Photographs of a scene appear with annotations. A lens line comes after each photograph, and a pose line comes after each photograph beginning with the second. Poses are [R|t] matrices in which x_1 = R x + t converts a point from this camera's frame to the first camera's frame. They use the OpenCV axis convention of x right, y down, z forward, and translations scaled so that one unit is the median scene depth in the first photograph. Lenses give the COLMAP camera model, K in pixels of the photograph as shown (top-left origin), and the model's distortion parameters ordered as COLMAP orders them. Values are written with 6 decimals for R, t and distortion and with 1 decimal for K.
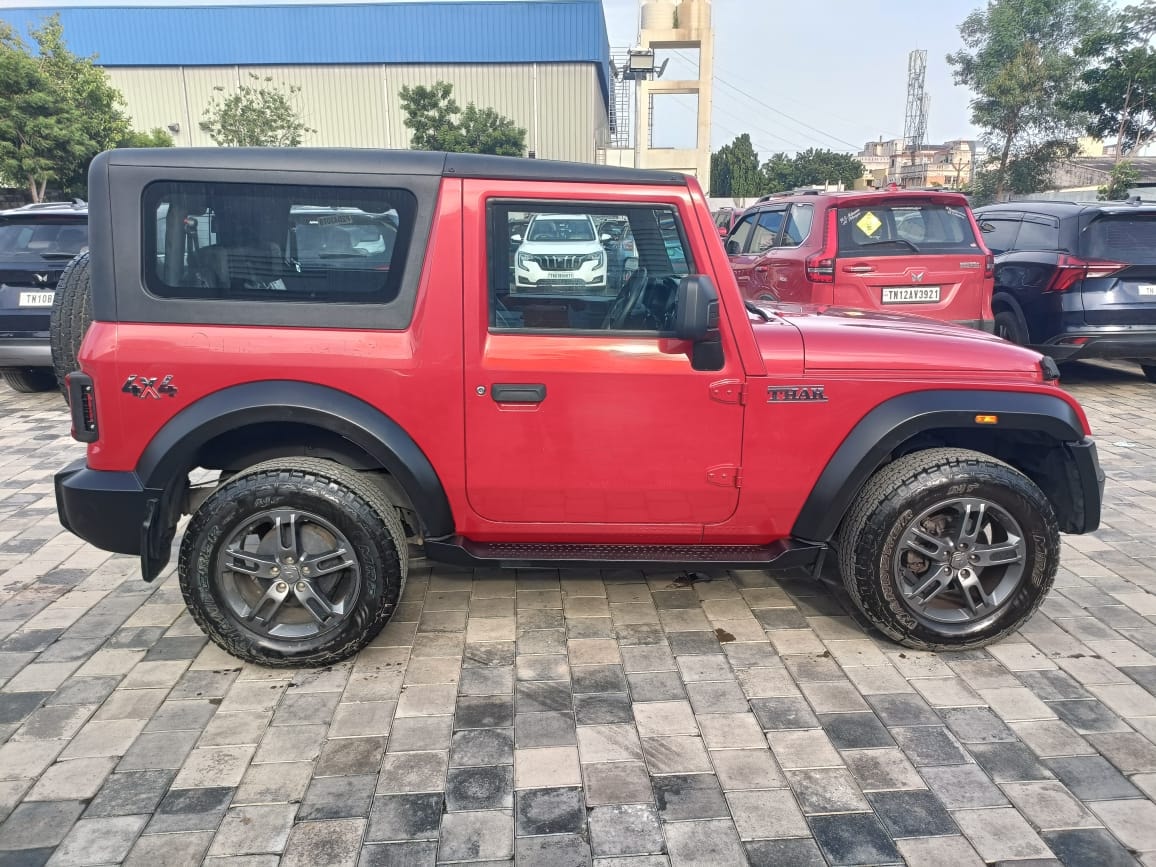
lens RADIAL K [[847.3, 0, 578.0], [0, 847.3, 433.5], [0, 0, 1]] dist [0.038999, -0.043937]
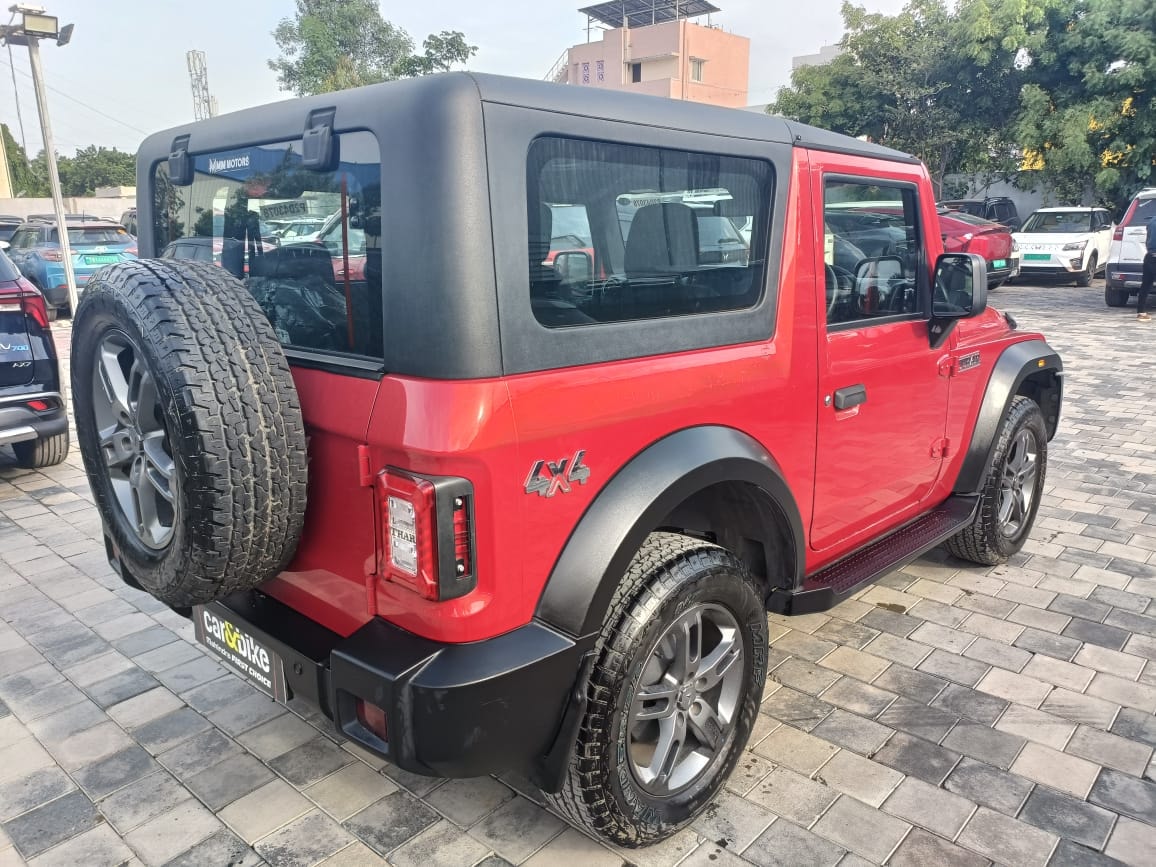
lens RADIAL K [[859.4, 0, 581.1], [0, 859.4, 431.7], [0, 0, 1]] dist [0.039148, -0.033430]
pose [[0.724182, -0.172552, 0.667672, -0.812599], [0.179973, 0.981927, 0.058561, -0.106997], [-0.665710, 0.077754, 0.742149, 0.485732]]
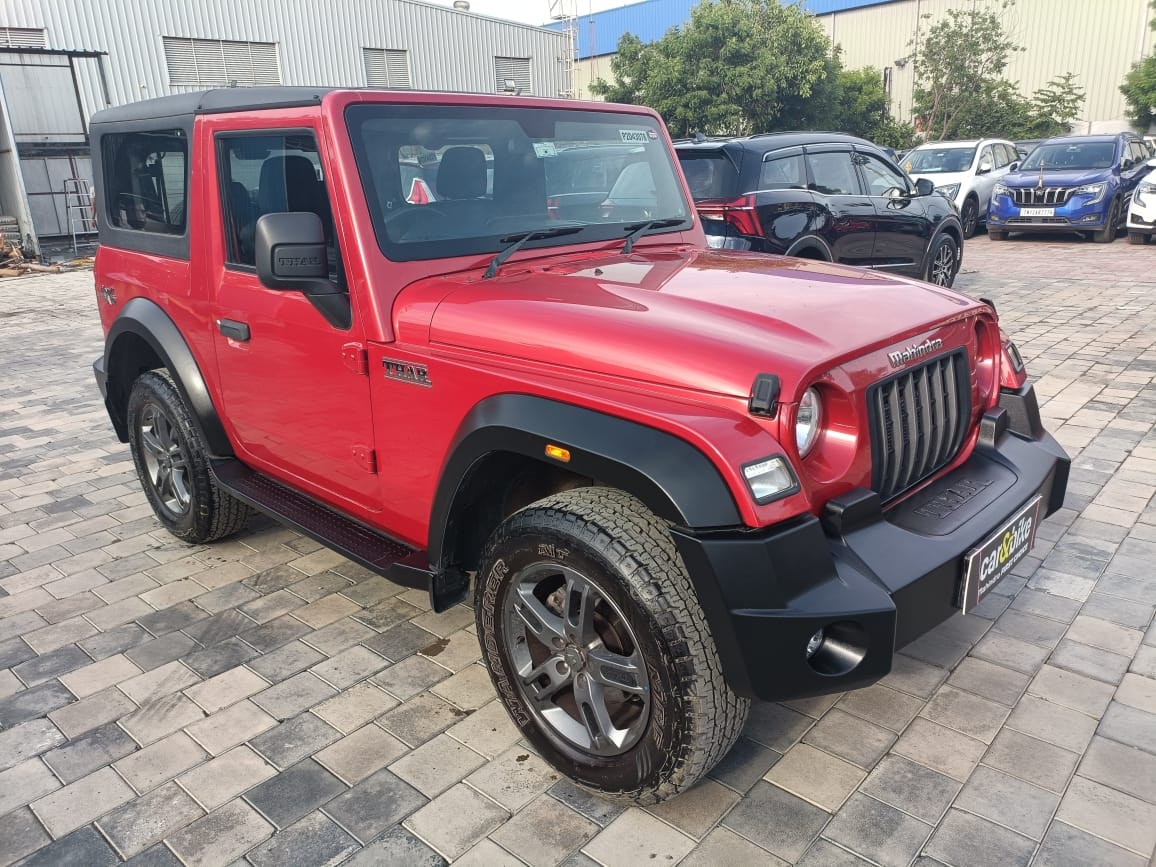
lens RADIAL K [[840.5, 0, 578.0], [0, 840.5, 433.5], [0, 0, 1]] dist [0.006933, -0.005095]
pose [[0.697473, 0.191346, -0.690593, 0.858914], [-0.138828, 0.981515, 0.131742, -0.107334], [0.703035, 0.003987, 0.711144, 0.536917]]
